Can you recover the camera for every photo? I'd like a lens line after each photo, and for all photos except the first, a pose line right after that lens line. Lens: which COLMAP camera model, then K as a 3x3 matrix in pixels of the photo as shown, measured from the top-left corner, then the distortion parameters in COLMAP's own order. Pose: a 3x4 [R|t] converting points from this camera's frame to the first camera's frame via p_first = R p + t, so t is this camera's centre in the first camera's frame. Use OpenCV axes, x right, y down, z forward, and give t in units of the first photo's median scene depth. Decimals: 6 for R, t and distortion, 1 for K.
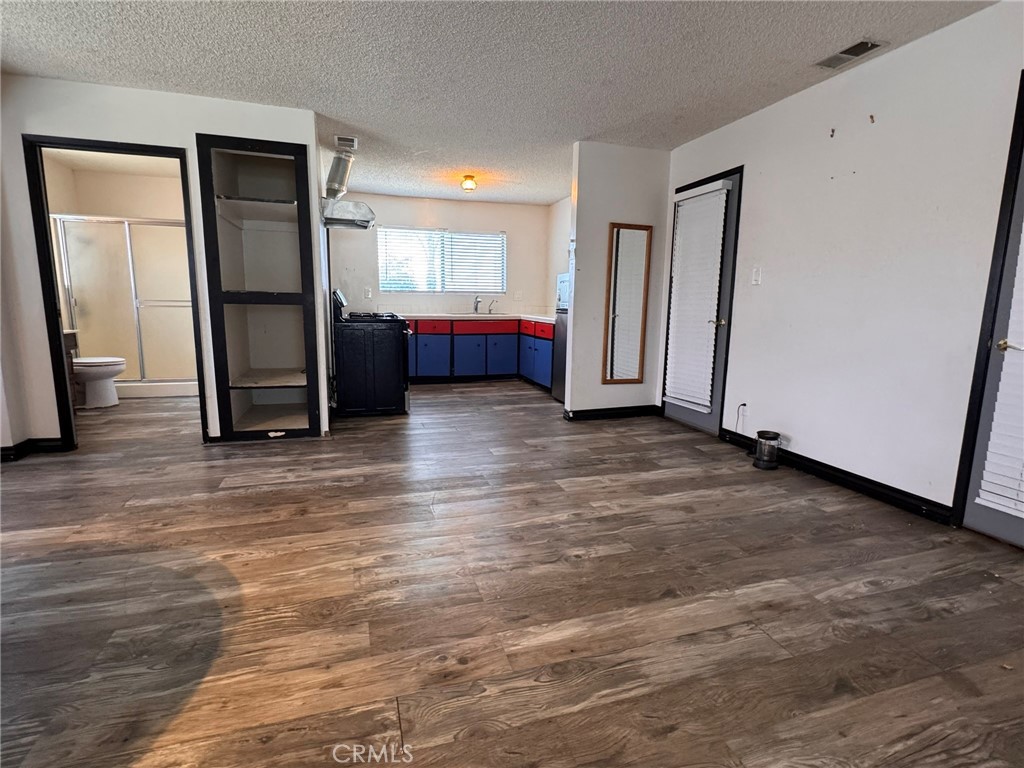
lens RADIAL K [[520.9, 0, 515.9], [0, 520.9, 387.9], [0, 0, 1]] dist [-0.003825, 0.000938]
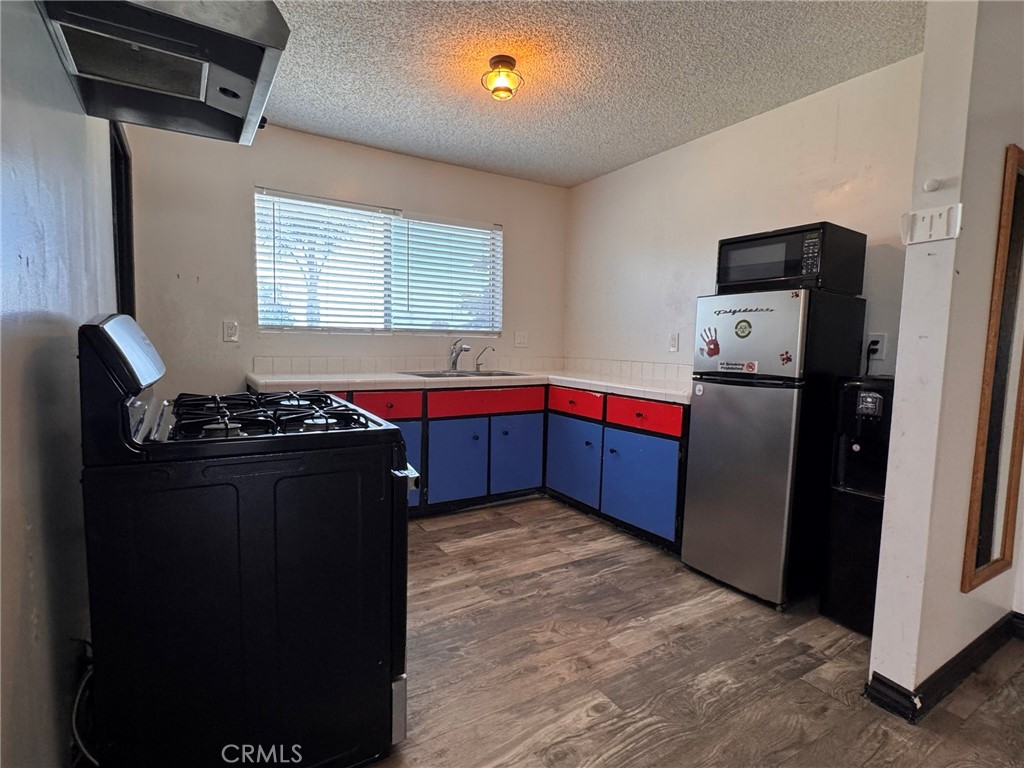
lens RADIAL K [[520.9, 0, 515.9], [0, 520.9, 387.9], [0, 0, 1]] dist [-0.003825, 0.000938]
pose [[0.969472, -0.012771, 0.244867, -0.334582], [0.030597, 0.997138, -0.069134, -0.201728], [-0.243284, 0.074515, 0.967089, 1.089567]]
